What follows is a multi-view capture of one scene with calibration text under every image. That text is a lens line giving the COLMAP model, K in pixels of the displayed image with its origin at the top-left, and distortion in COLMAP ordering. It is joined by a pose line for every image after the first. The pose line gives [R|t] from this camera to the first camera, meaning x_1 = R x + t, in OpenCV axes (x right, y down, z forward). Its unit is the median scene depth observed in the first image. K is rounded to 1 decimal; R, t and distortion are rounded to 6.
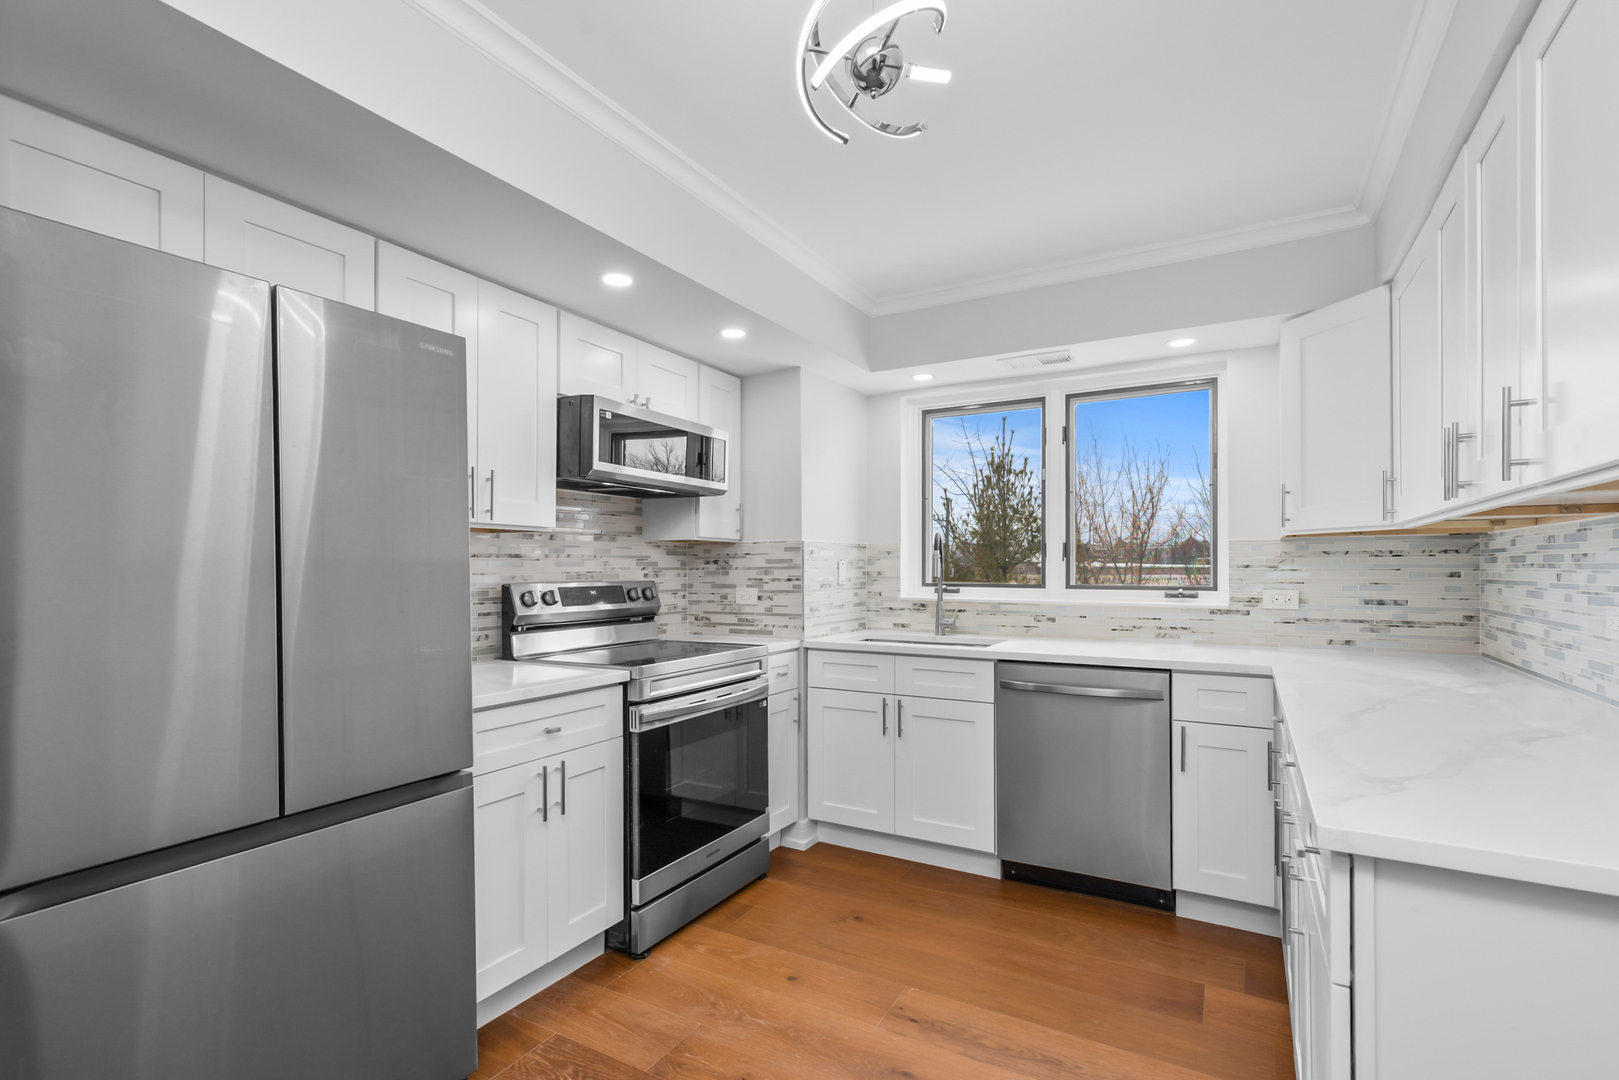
lens RADIAL K [[750.8, 0, 812.5], [0, 750.8, 570.5], [0, 0, 1]] dist [0.002293, 0.000135]
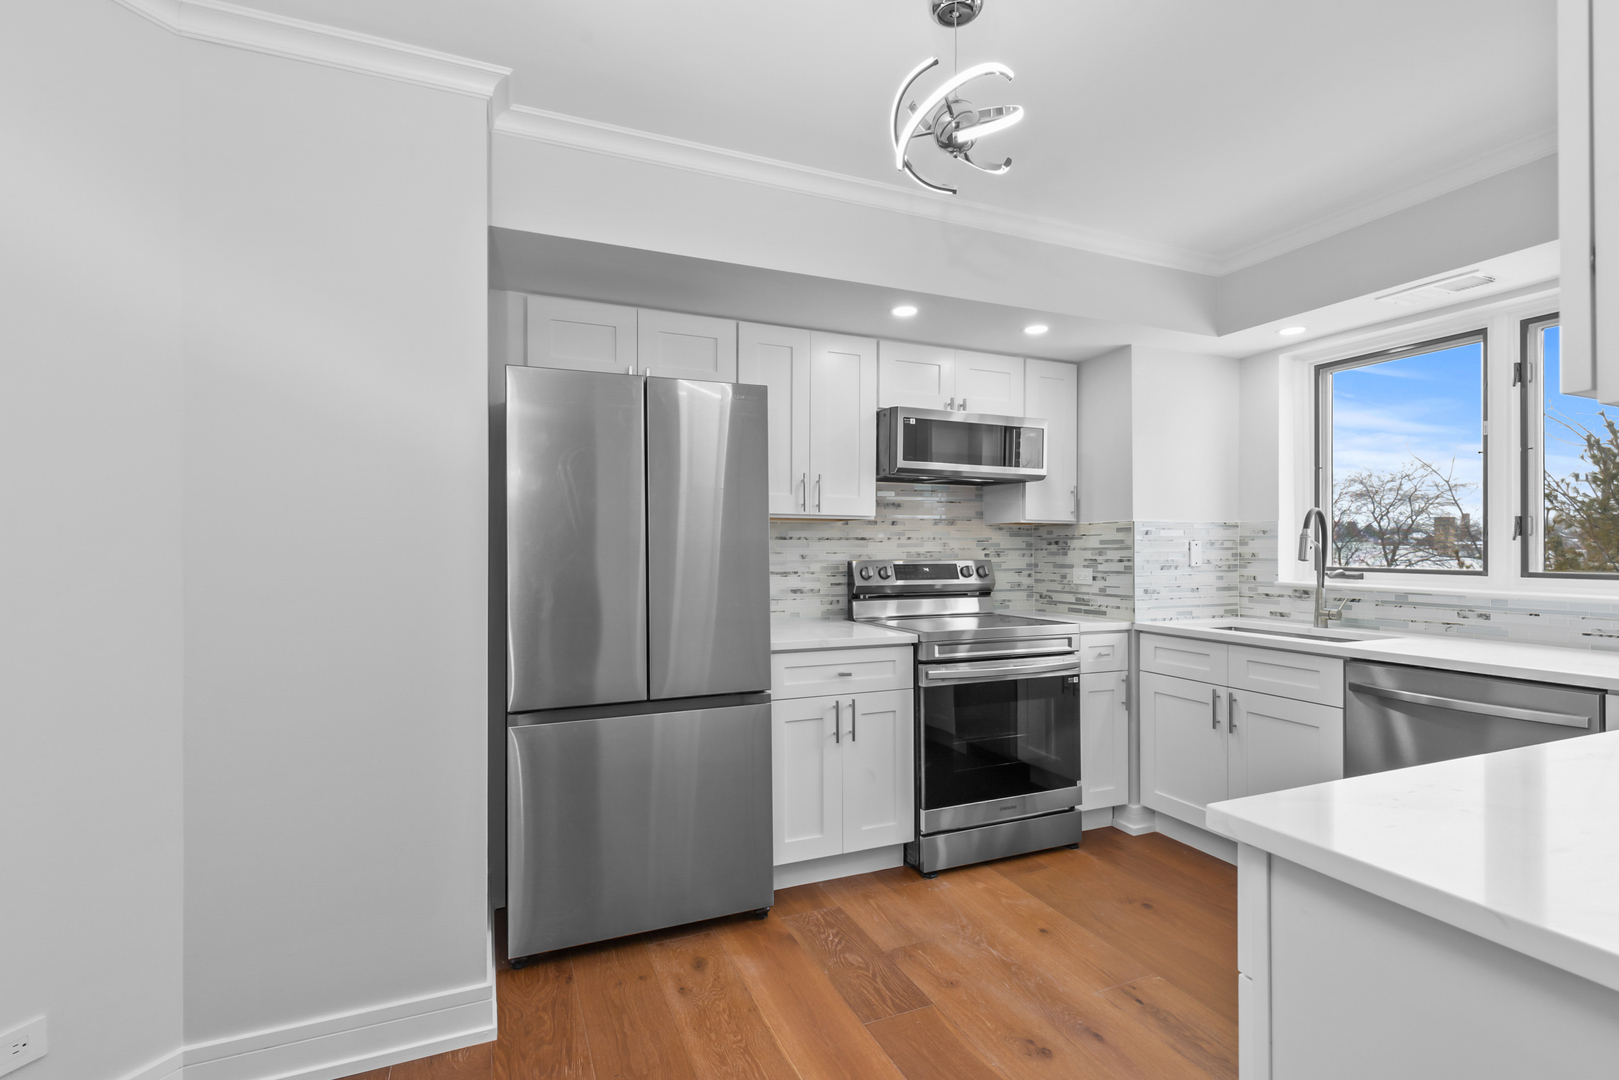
lens RADIAL K [[741.6, 0, 806.2], [0, 741.6, 553.1], [0, 0, 1]] dist [0.000310, -0.000011]
pose [[0.793876, 0.005769, -0.608052, 0.253705], [-0.003580, 0.999982, 0.004813, -0.001036], [0.608068, -0.001644, 0.793883, -0.035397]]
